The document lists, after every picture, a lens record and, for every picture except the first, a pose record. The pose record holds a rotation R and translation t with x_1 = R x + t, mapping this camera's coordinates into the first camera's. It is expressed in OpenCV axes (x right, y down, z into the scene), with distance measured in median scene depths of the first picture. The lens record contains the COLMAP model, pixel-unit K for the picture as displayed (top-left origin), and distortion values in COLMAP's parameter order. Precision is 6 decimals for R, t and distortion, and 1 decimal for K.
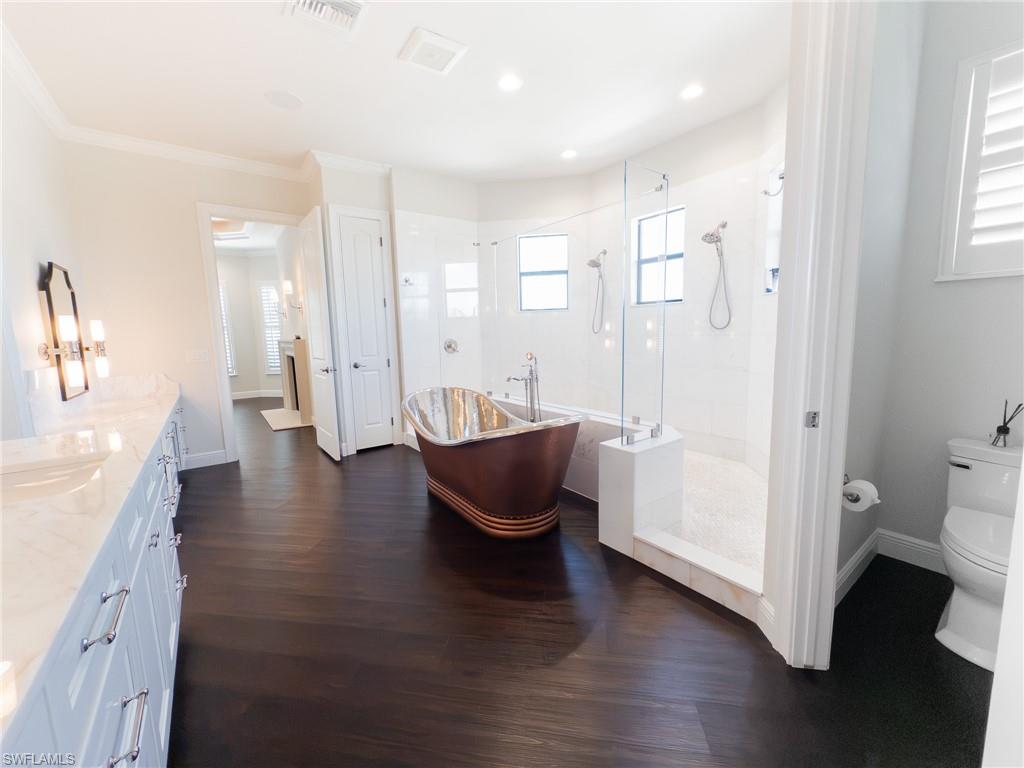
lens RADIAL K [[407.4, 0, 511.1], [0, 407.4, 381.3], [0, 0, 1]] dist [-0.000508, 0.000004]
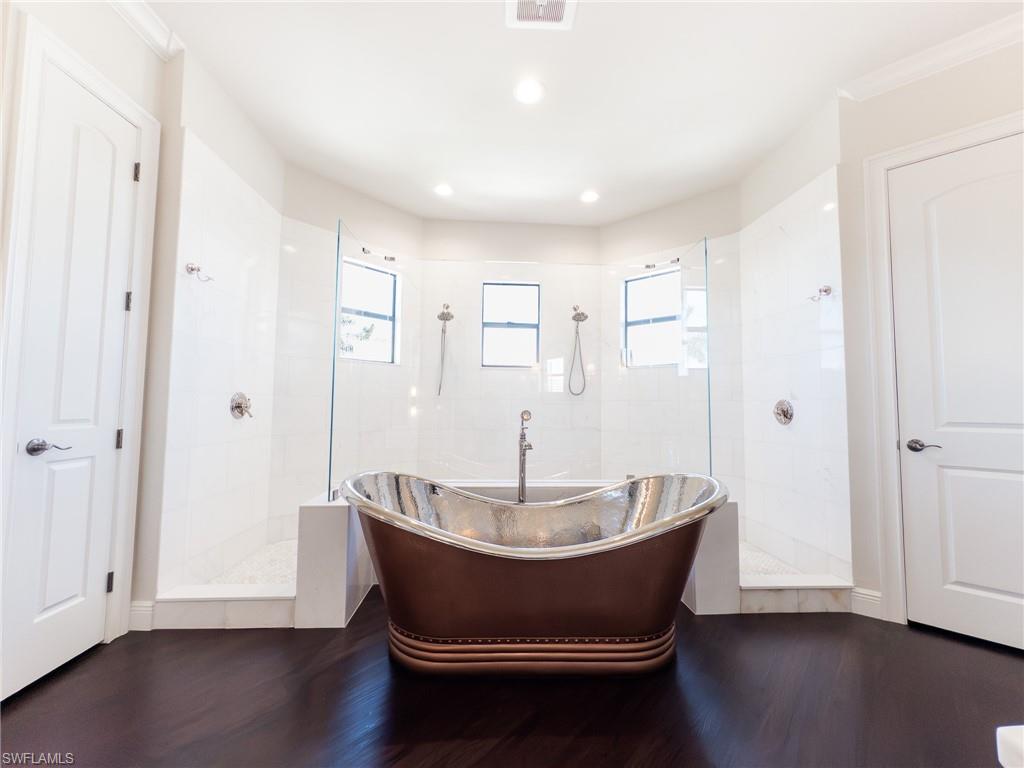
lens RADIAL K [[407.4, 0, 512.4], [0, 407.4, 379.2], [0, 0, 1]] dist [-0.000508, 0.000004]
pose [[0.549925, 0.082423, 0.831137, -0.534918], [0.080793, 0.985202, -0.151159, -0.010965], [-0.831297, 0.150276, 0.535128, 0.523663]]
